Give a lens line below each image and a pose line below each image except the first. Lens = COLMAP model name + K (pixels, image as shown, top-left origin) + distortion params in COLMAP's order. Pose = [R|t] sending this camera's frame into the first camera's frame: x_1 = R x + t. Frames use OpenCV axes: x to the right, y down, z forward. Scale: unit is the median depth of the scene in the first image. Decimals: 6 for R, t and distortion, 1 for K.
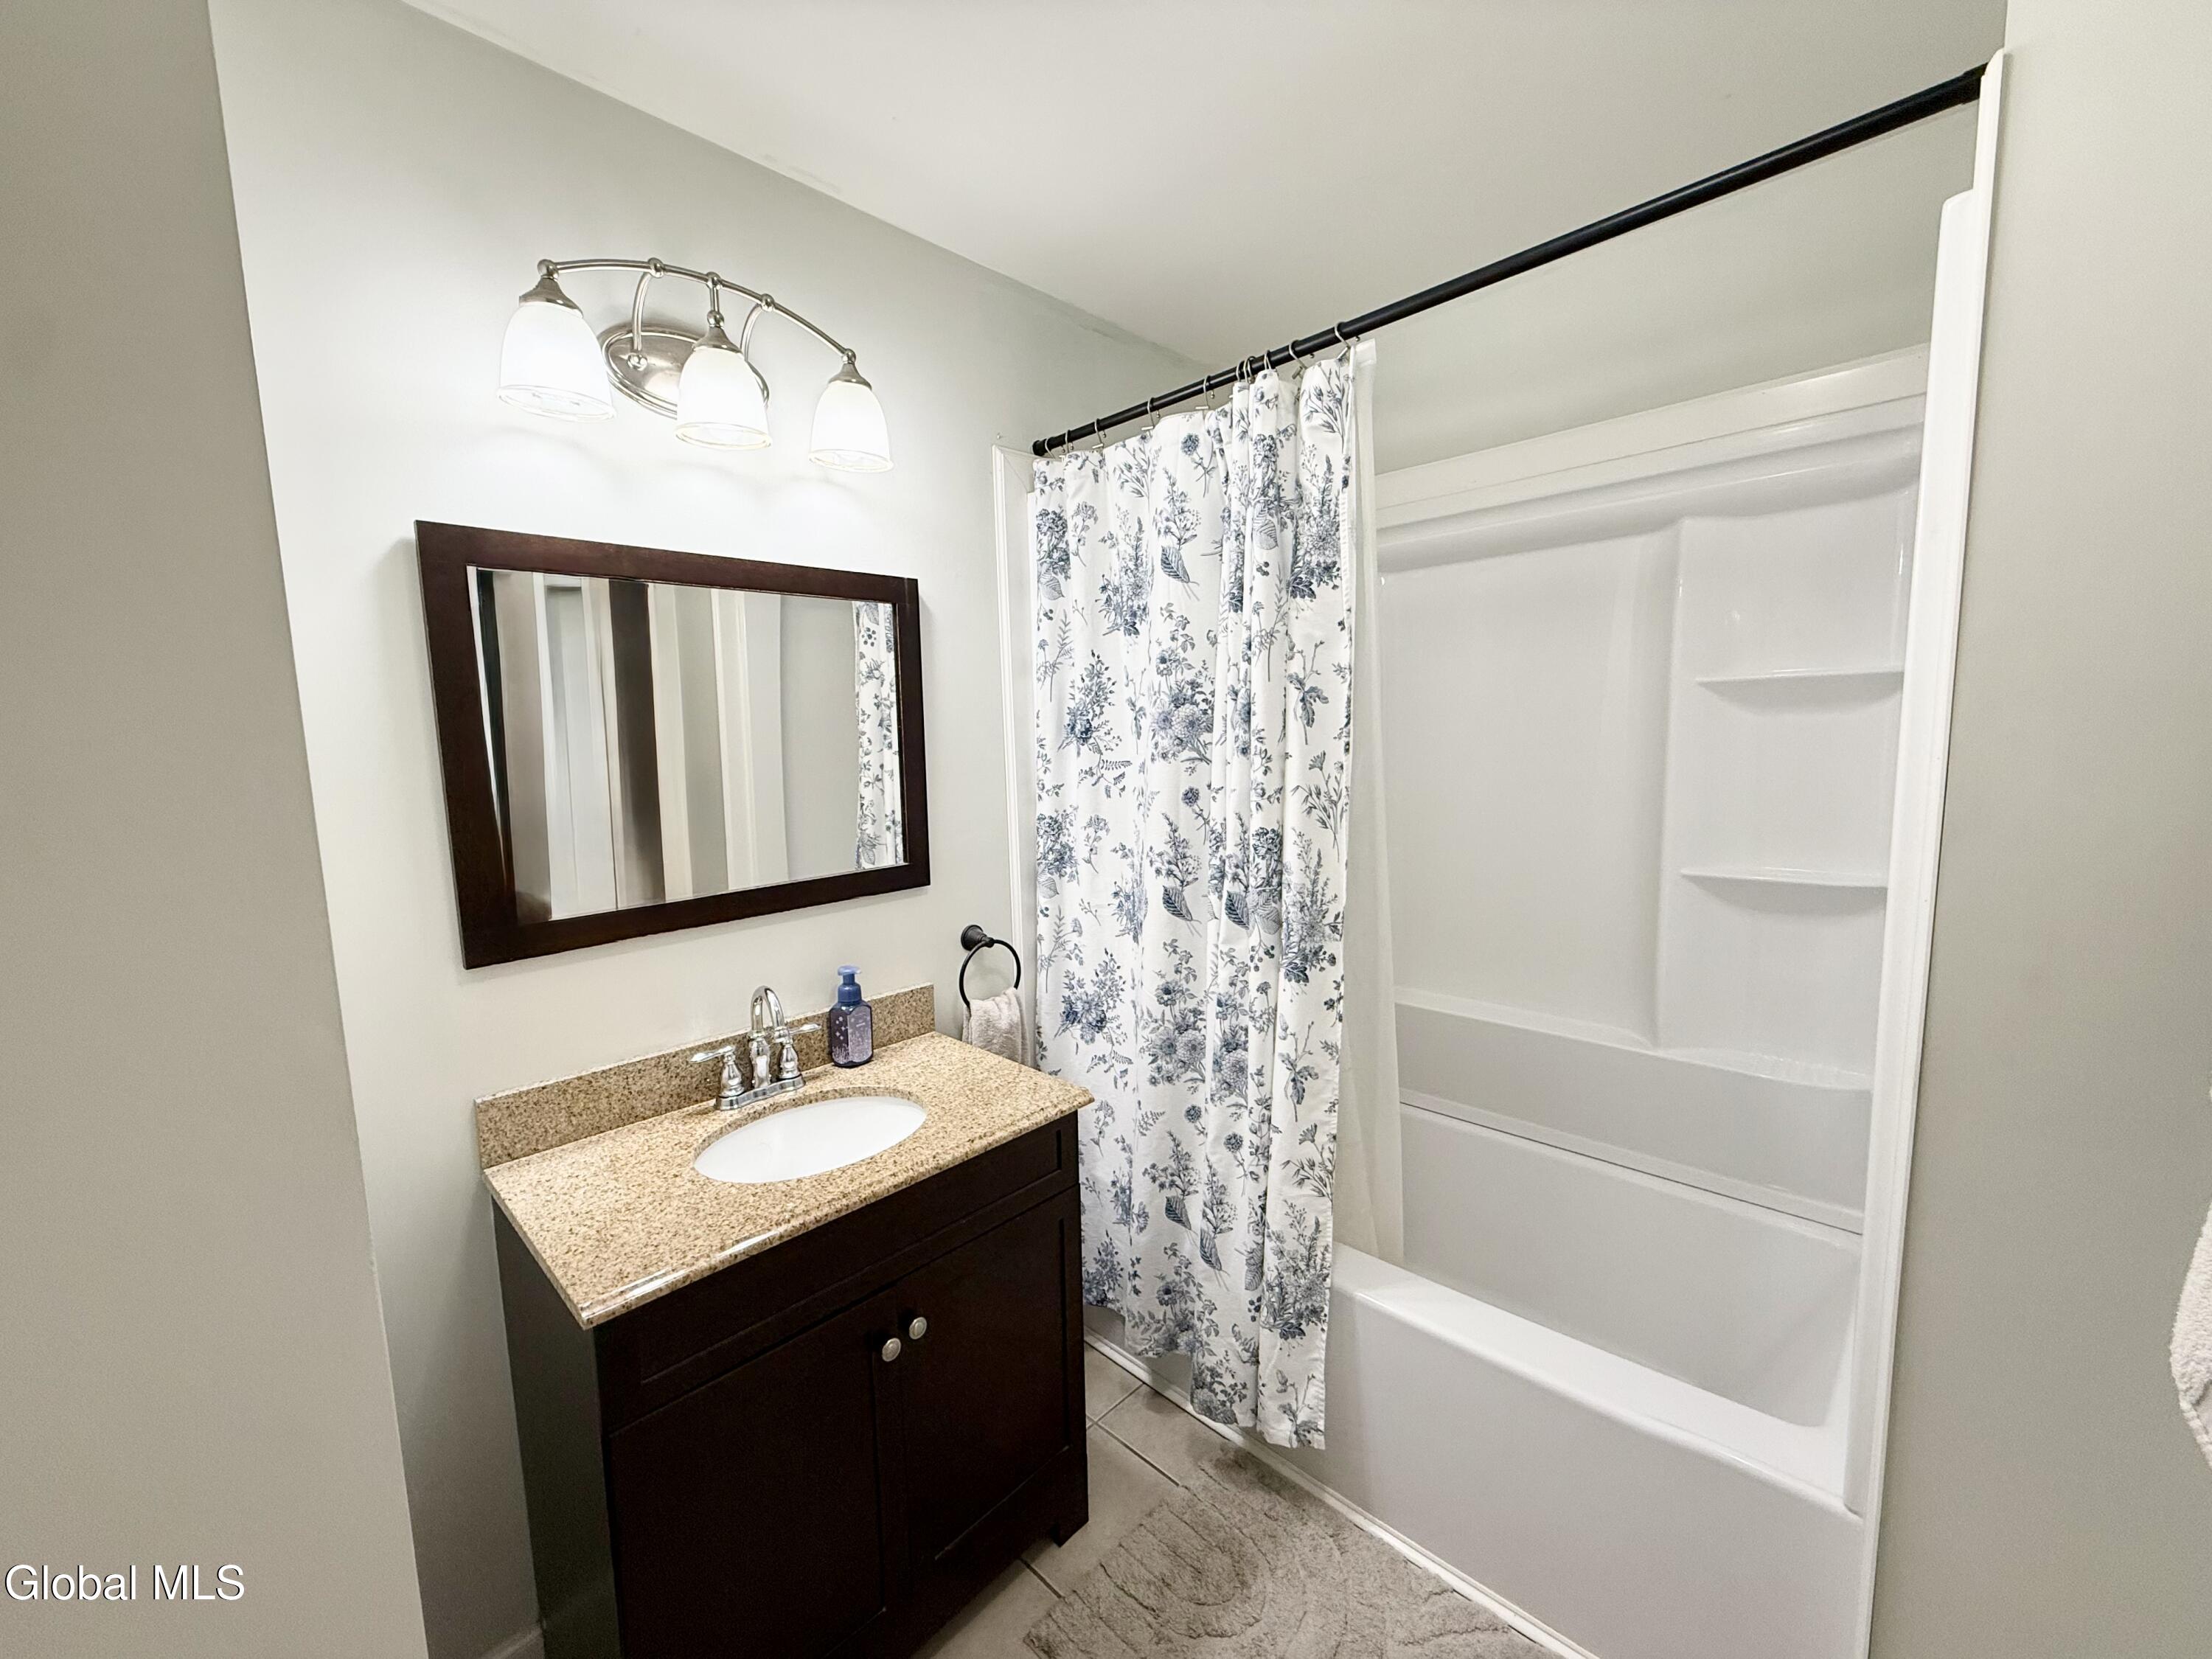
lens RADIAL K [[890.0, 0, 1104.8], [0, 890.0, 822.7], [0, 0, 1]] dist [-0.000869, -0.000283]
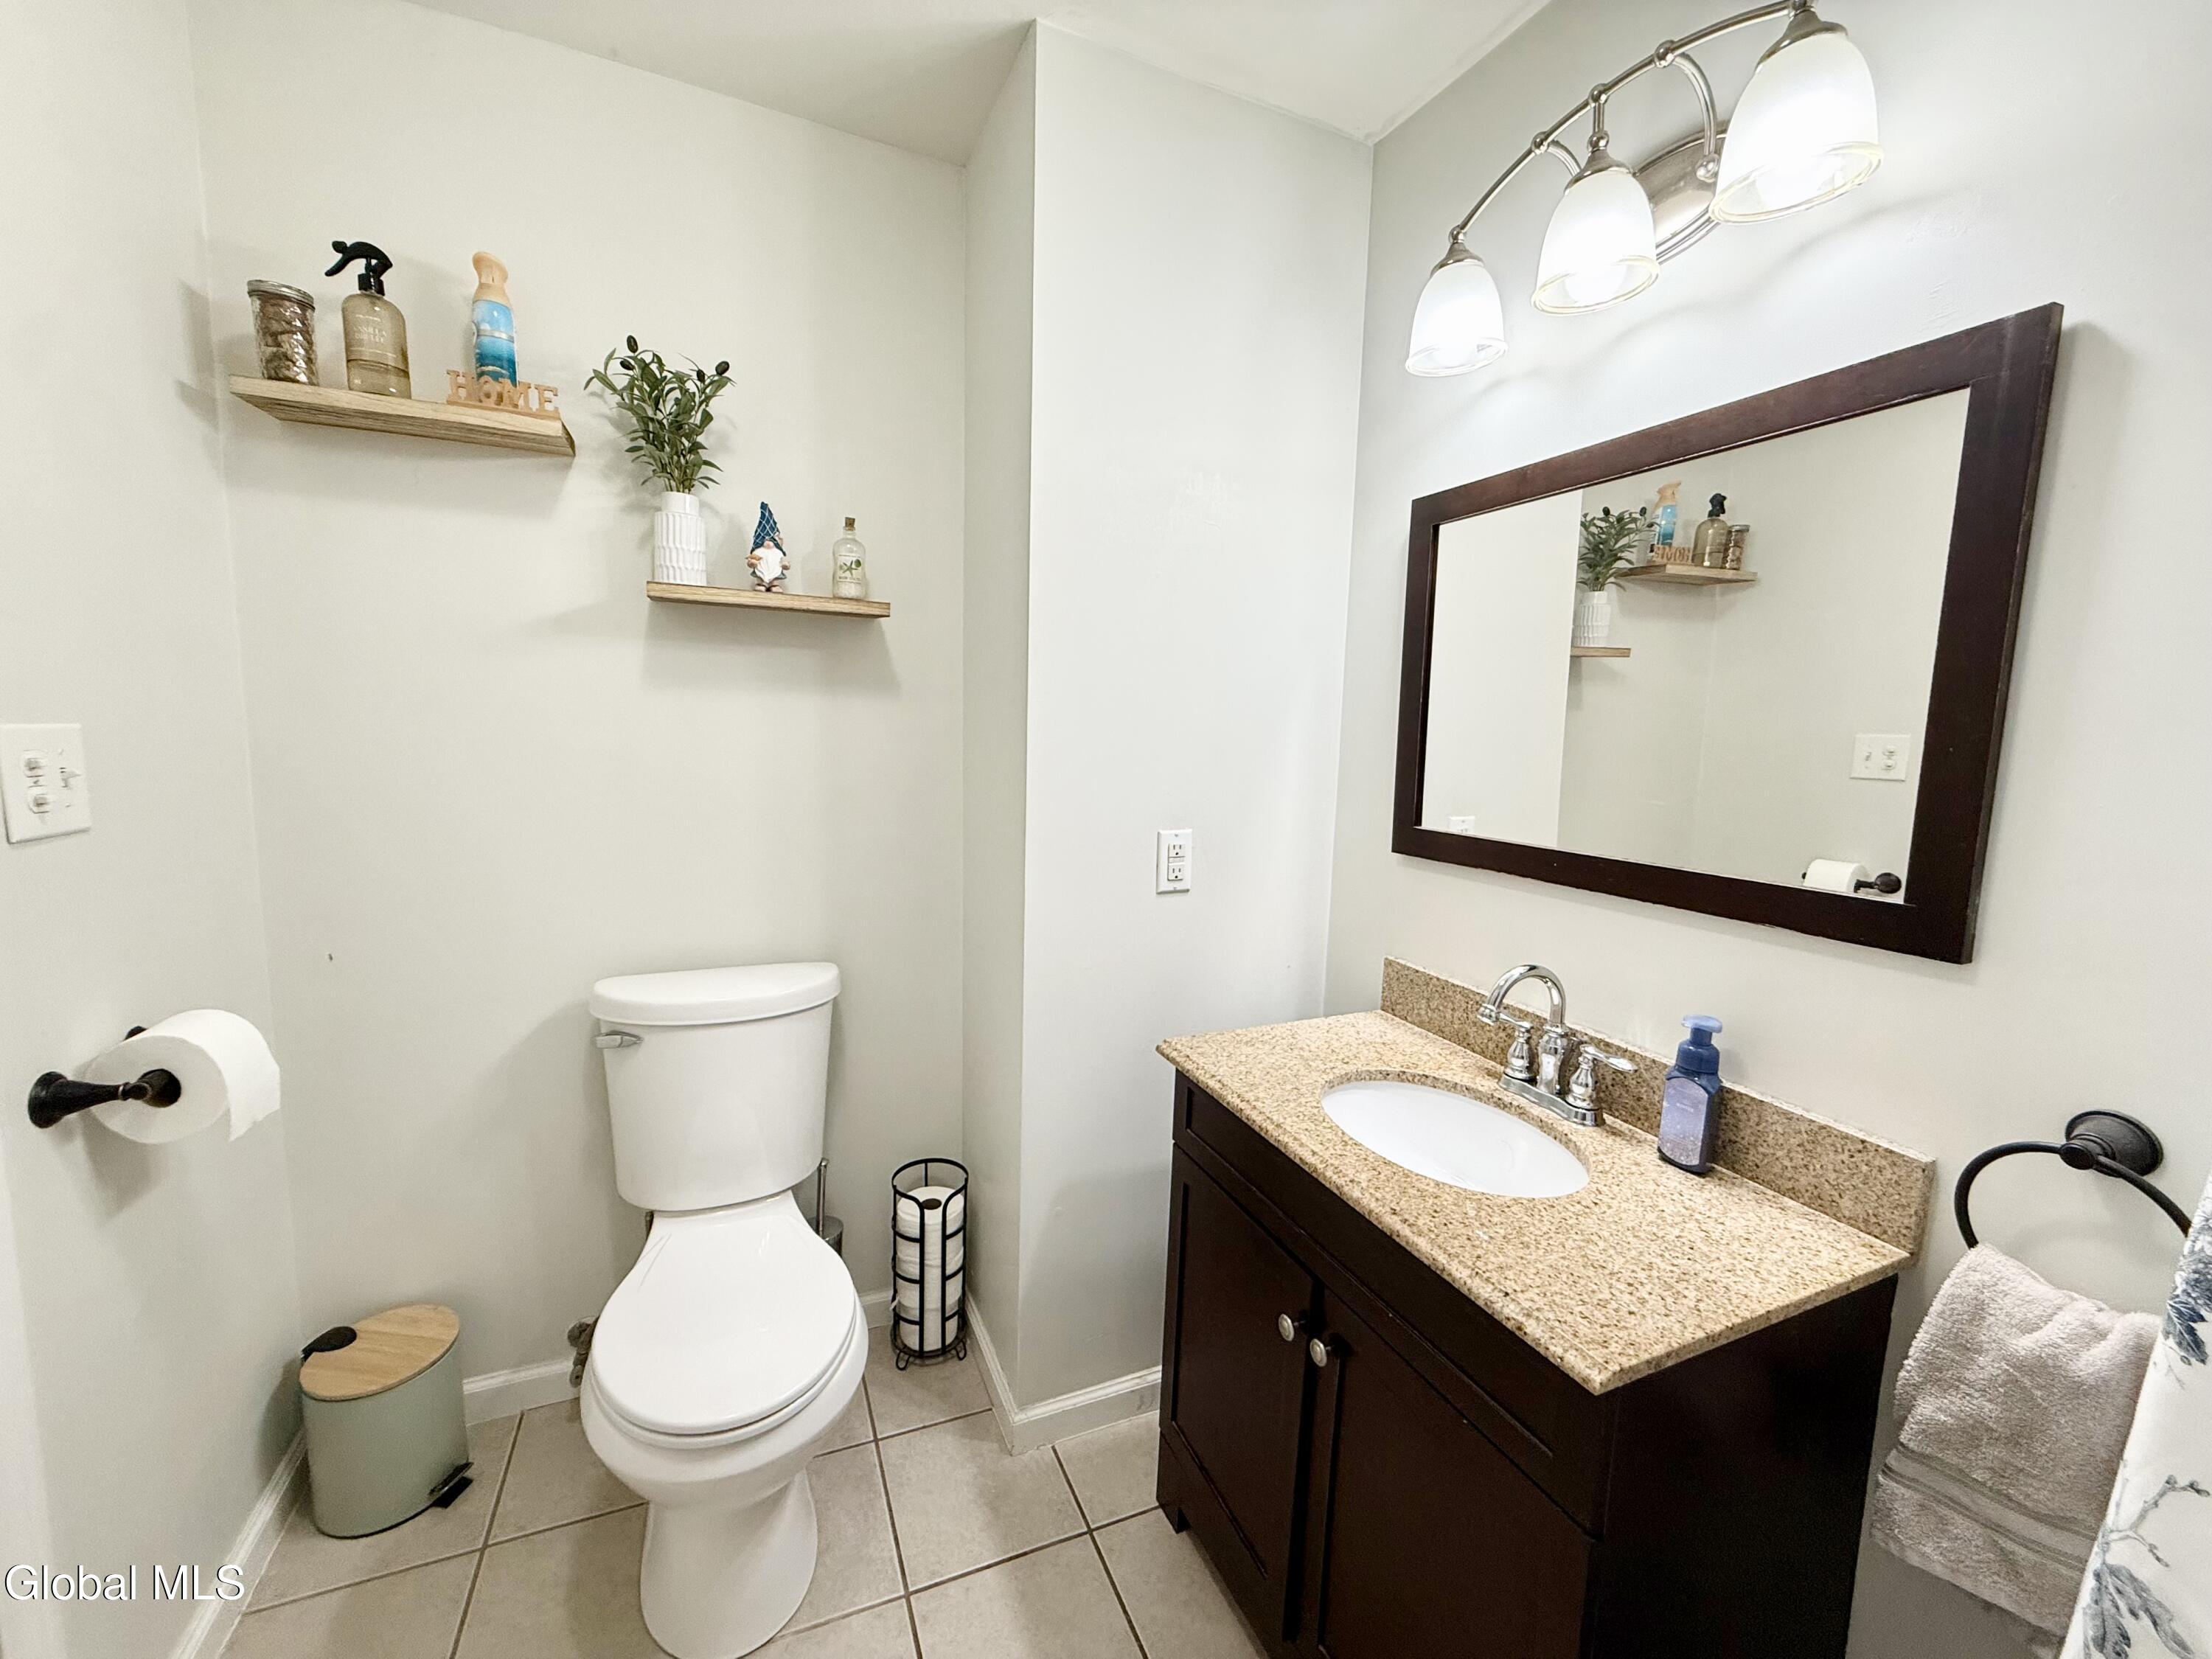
lens RADIAL K [[890.0, 0, 1106.7], [0, 890.0, 834.6], [0, 0, 1]] dist [-0.000869, -0.000283]
pose [[-0.389980, 0.128223, -0.911852, 0.536569], [-0.118889, 0.974958, 0.187943, -0.045764], [0.913116, 0.181703, -0.364970, 0.956708]]
